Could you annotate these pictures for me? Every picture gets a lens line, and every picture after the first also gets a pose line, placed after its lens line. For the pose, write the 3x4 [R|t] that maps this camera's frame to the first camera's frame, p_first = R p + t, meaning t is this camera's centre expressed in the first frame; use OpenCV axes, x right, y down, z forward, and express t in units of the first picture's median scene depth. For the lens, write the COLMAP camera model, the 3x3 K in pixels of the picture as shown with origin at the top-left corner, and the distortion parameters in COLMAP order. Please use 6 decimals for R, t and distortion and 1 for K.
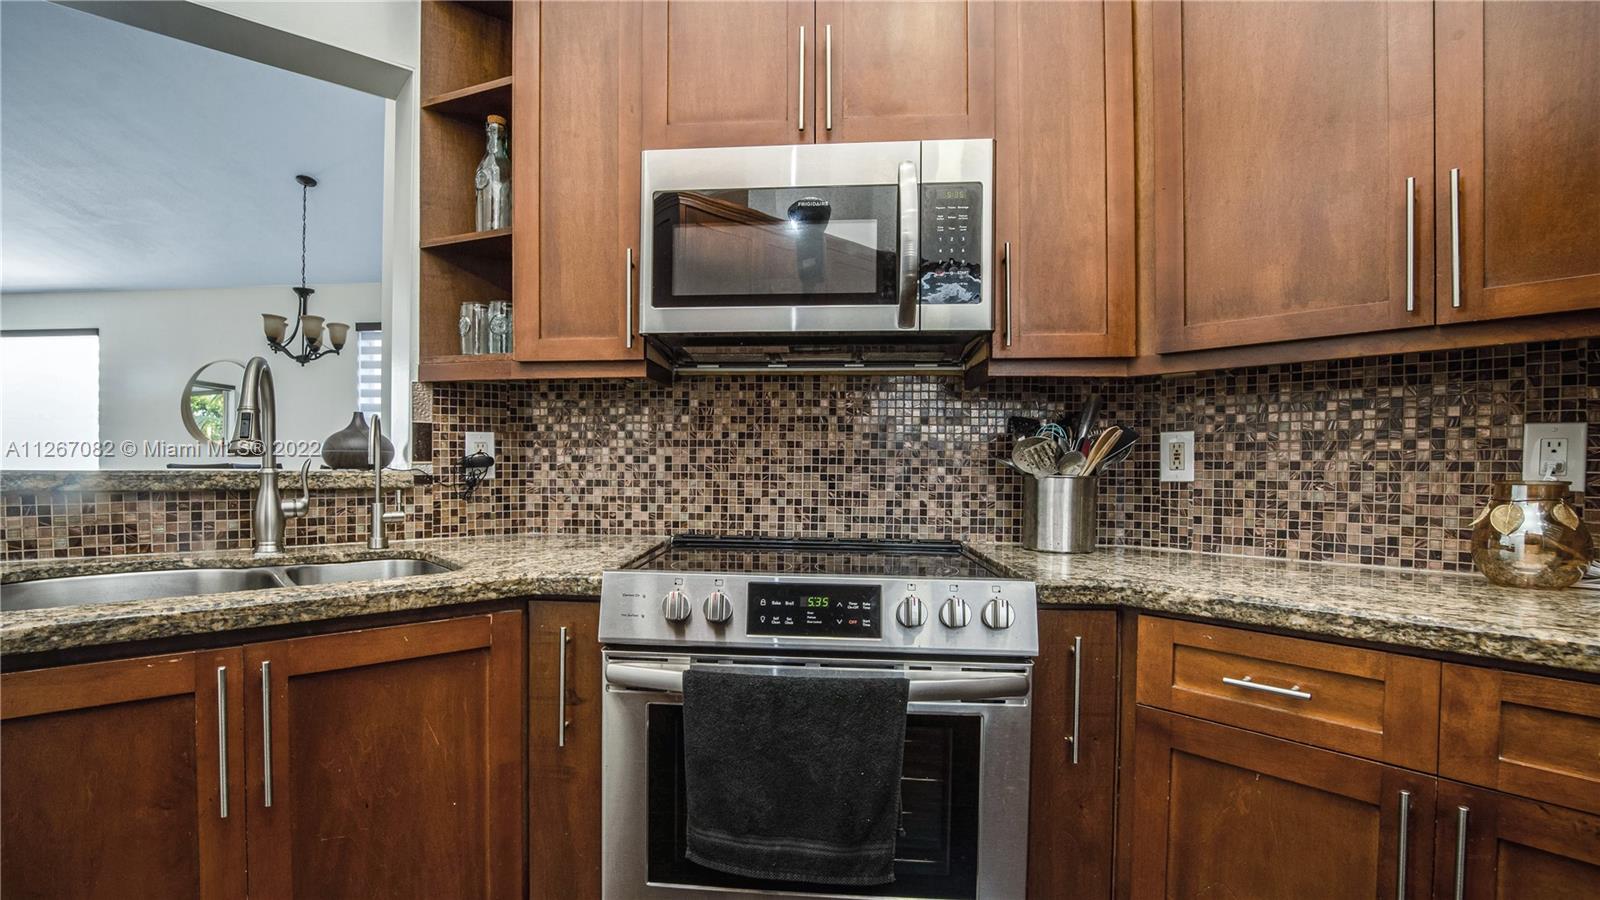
lens RADIAL K [[719.5, 0, 760.6], [0, 719.5, 477.0], [0, 0, 1]] dist [-0.035425, 0.001998]
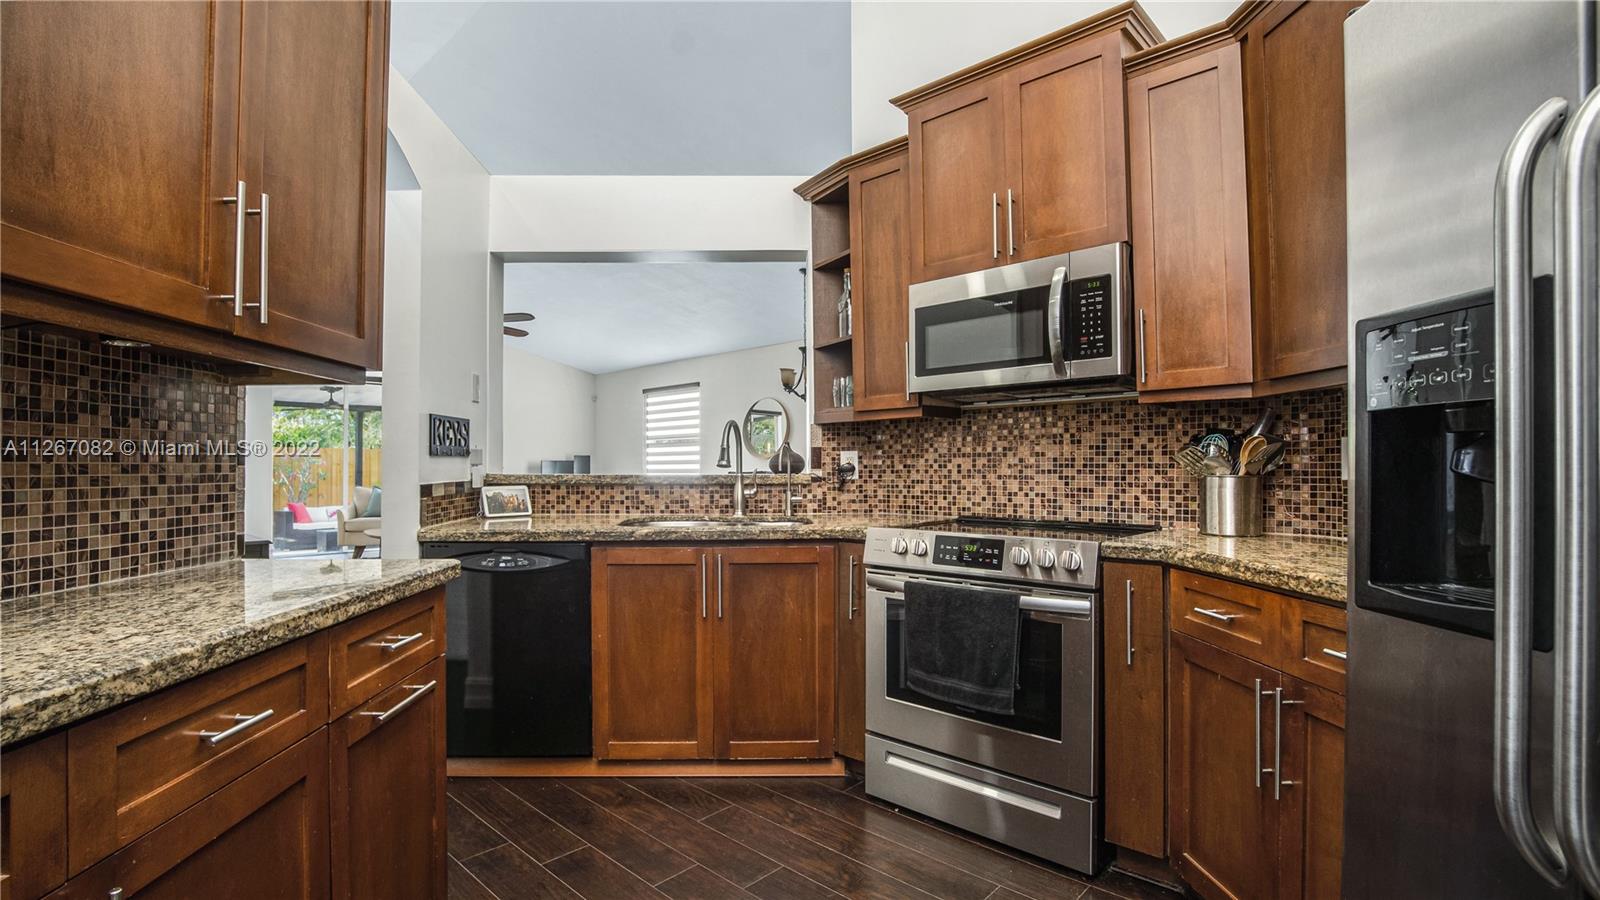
lens RADIAL K [[719.5, 0, 789.0], [0, 719.5, 465.8], [0, 0, 1]] dist [-0.035425, 0.001998]
pose [[0.796775, -0.012852, -0.604139, 0.597304], [-0.000729, 0.999753, -0.022229, 0.010568], [0.604275, 0.018152, 0.796569, -0.497540]]
